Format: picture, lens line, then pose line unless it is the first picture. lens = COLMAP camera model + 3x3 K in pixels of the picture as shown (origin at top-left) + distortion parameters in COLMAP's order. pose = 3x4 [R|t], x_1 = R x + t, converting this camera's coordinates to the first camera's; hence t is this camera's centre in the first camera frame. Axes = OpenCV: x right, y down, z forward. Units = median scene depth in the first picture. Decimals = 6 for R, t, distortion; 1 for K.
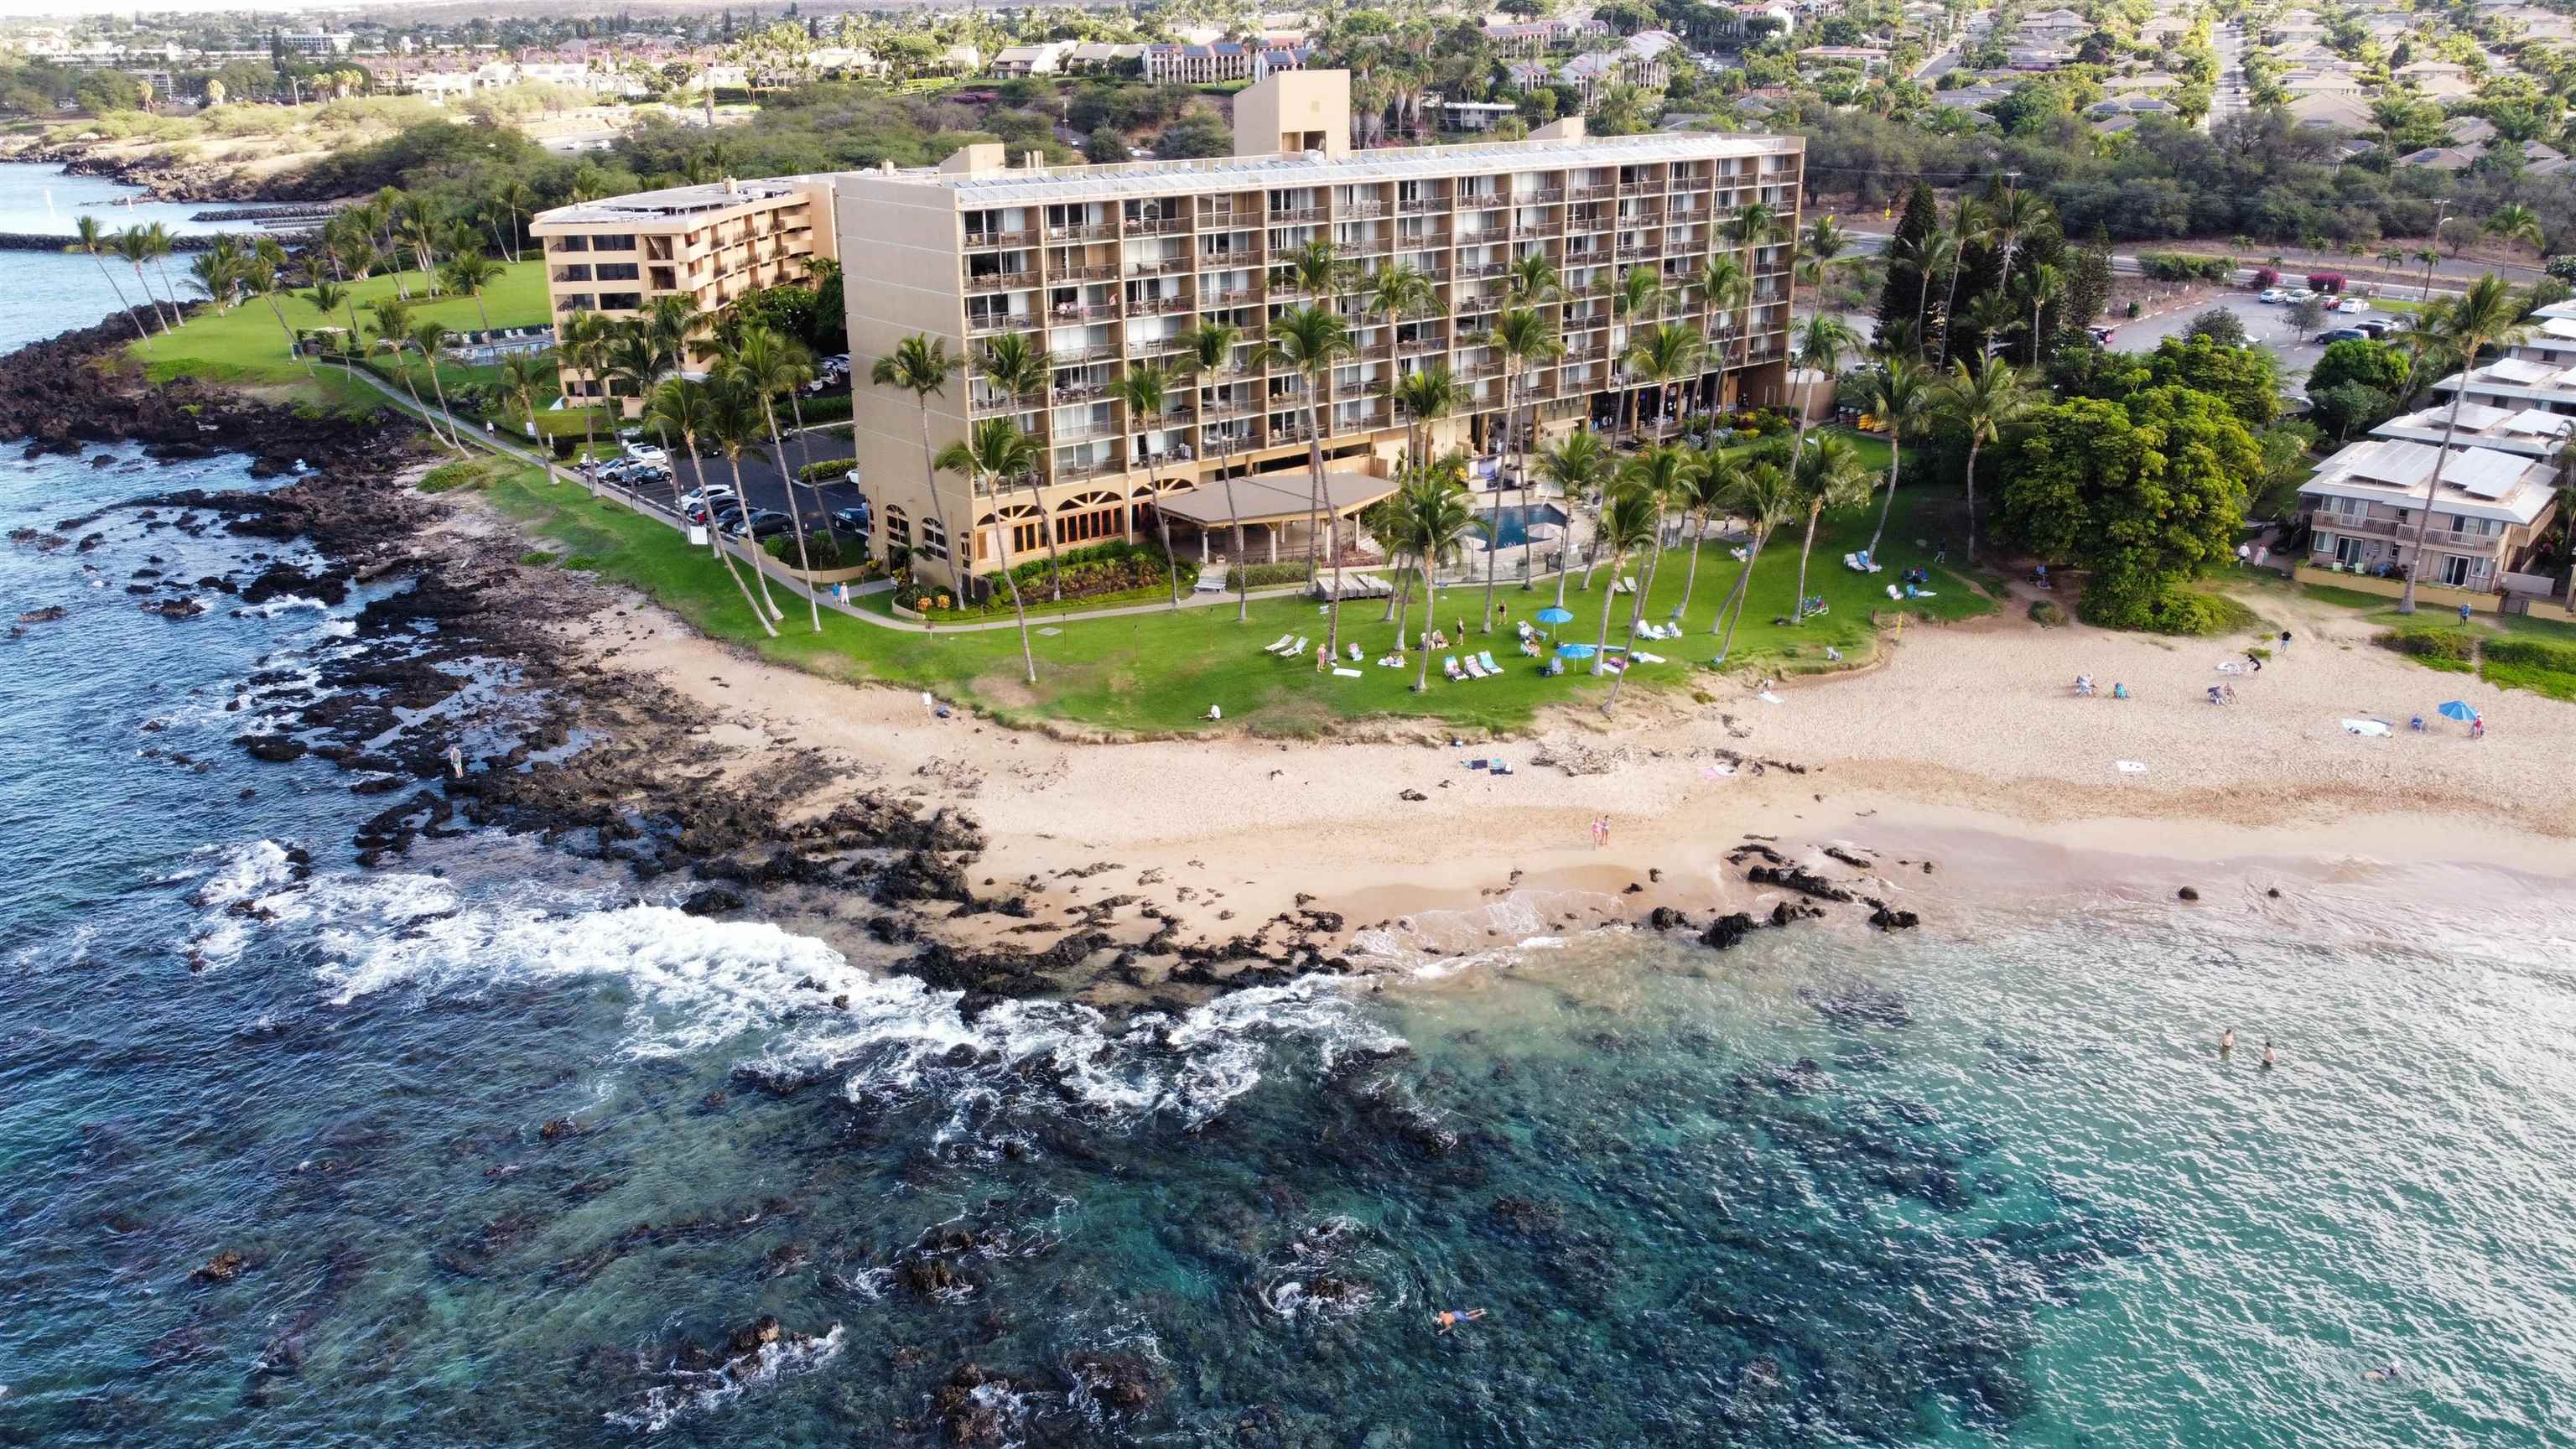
lens RADIAL K [[1940.8, 0, 1292.9], [0, 1940.8, 709.7], [0, 0, 1]] dist [-0.007324, -0.004583]
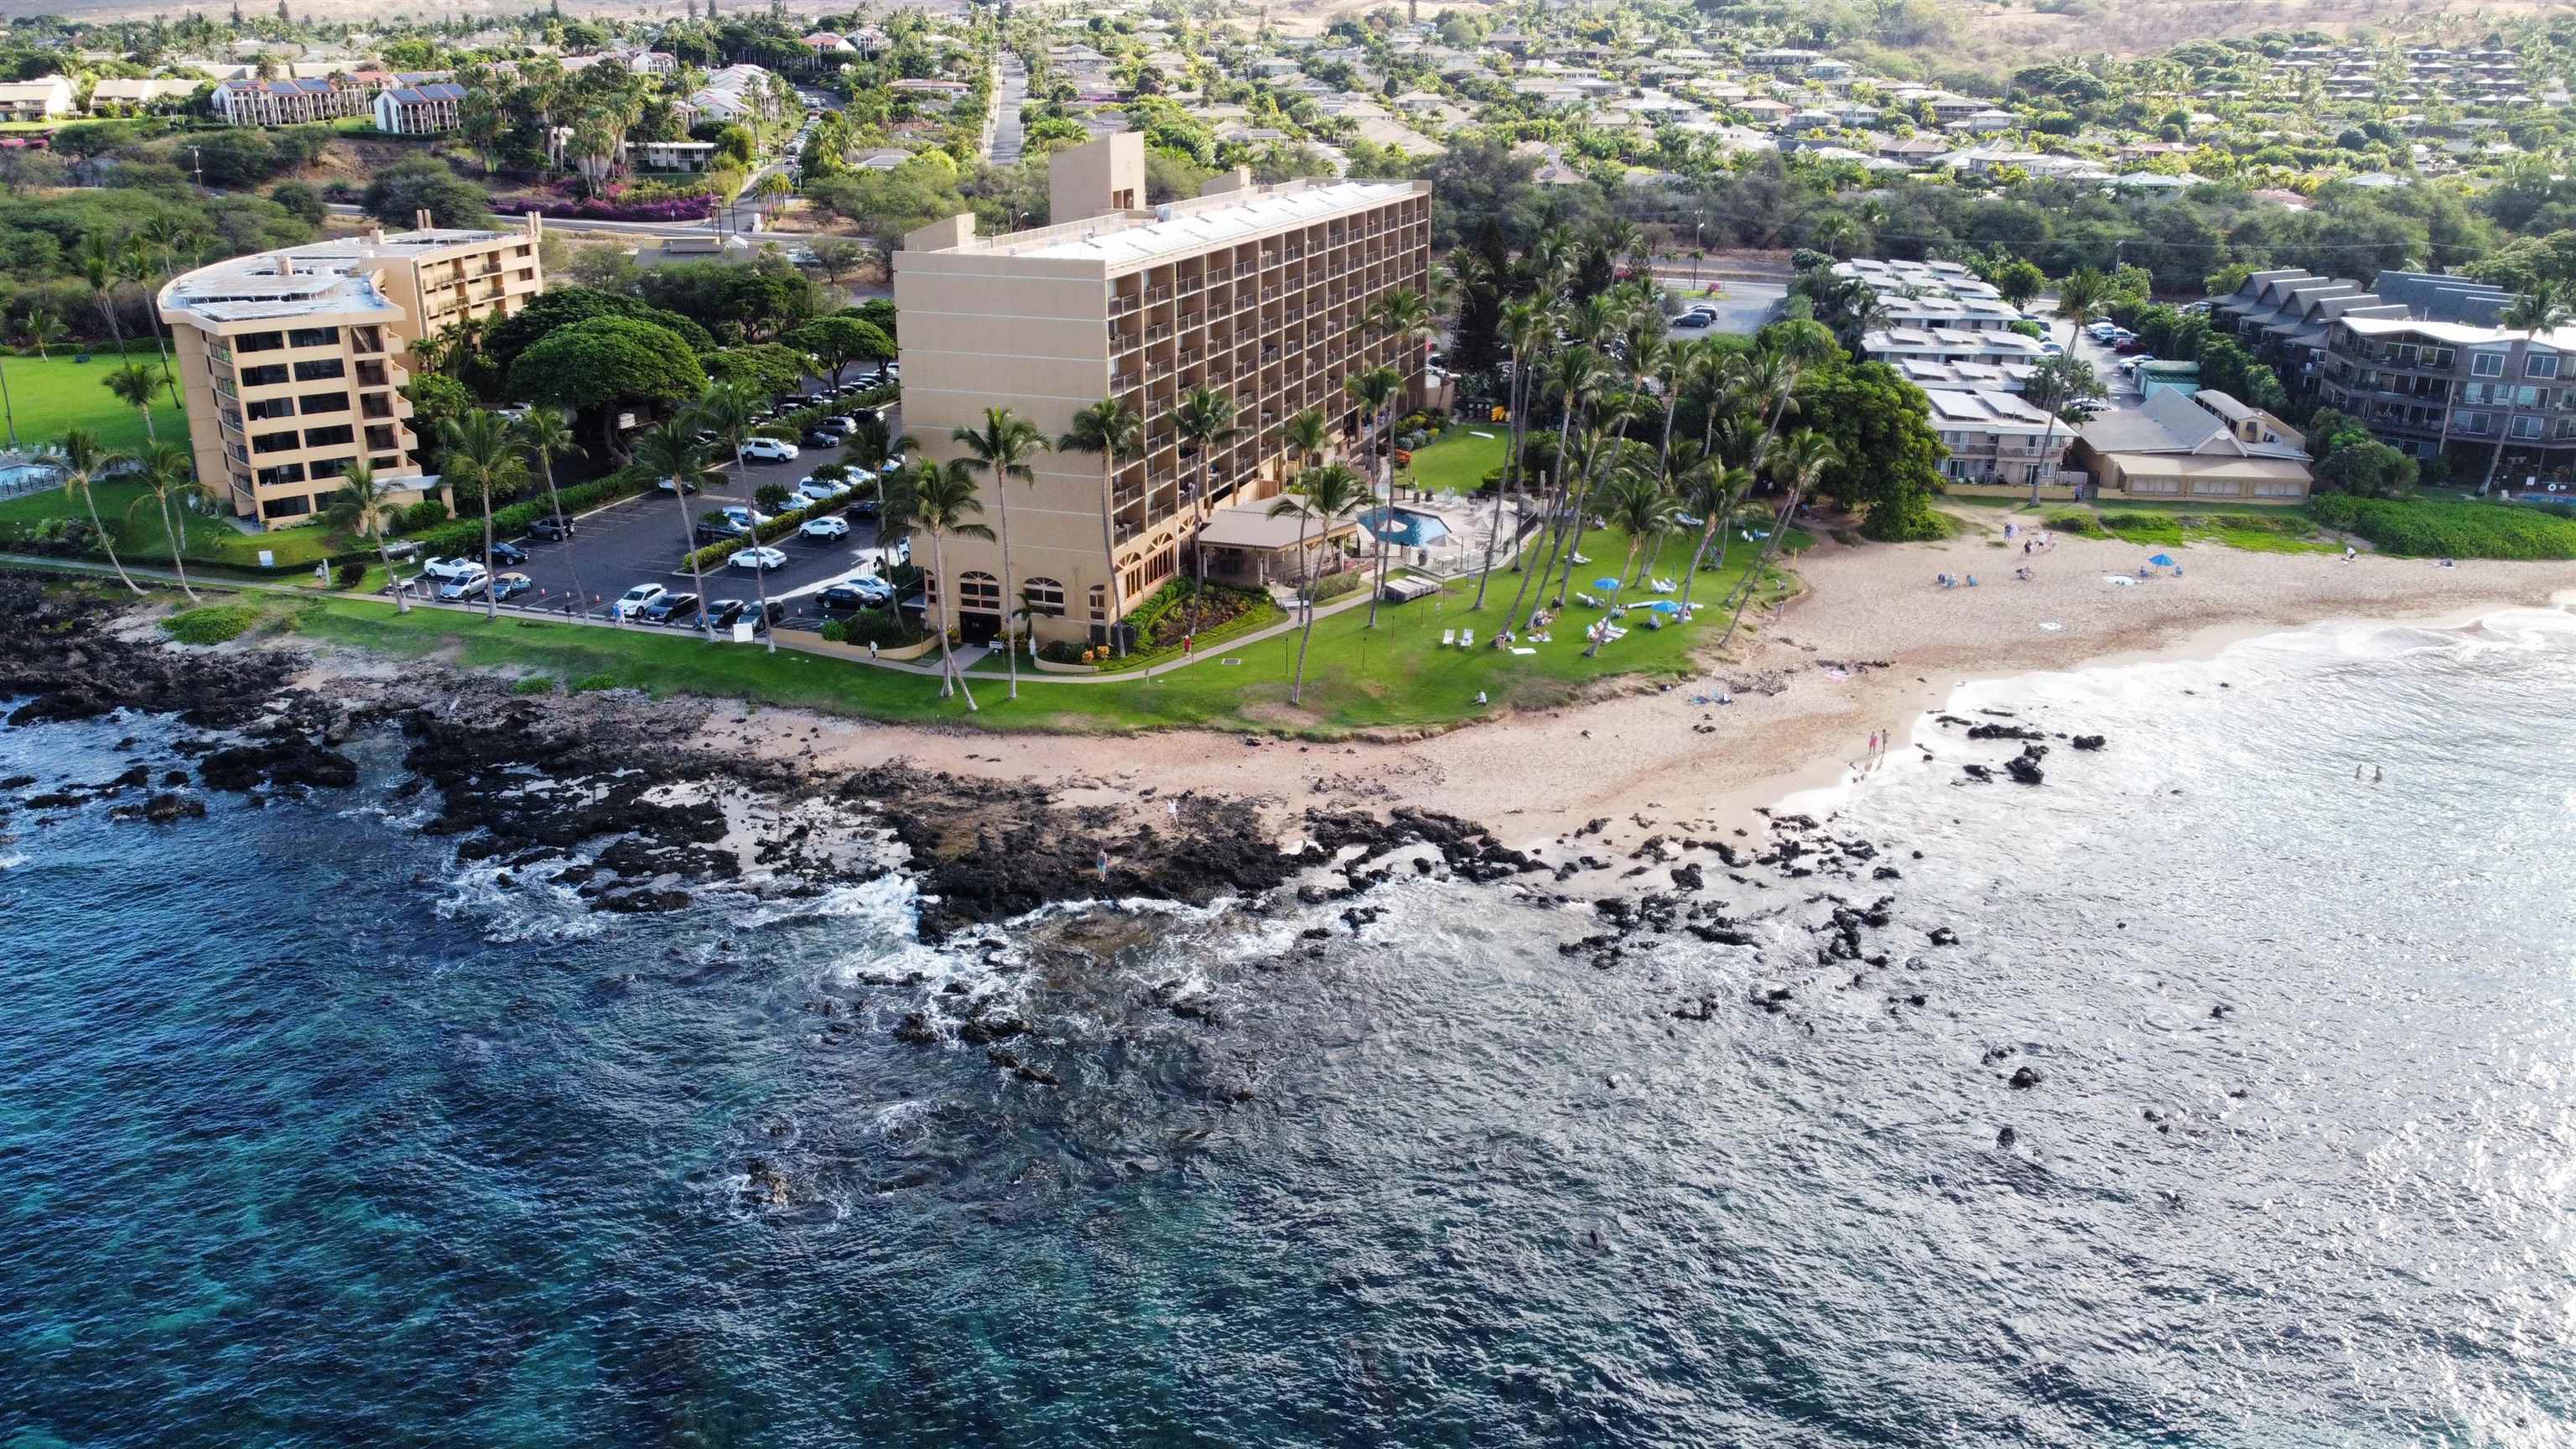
lens RADIAL K [[1940.8, 0, 1292.9], [0, 1940.8, 709.7], [0, 0, 1]] dist [-0.007324, -0.004583]
pose [[0.848251, -0.164004, 0.503560, -0.628255], [0.168915, 0.984964, 0.036252, -0.045923], [-0.501934, 0.054309, 0.863199, 0.046613]]
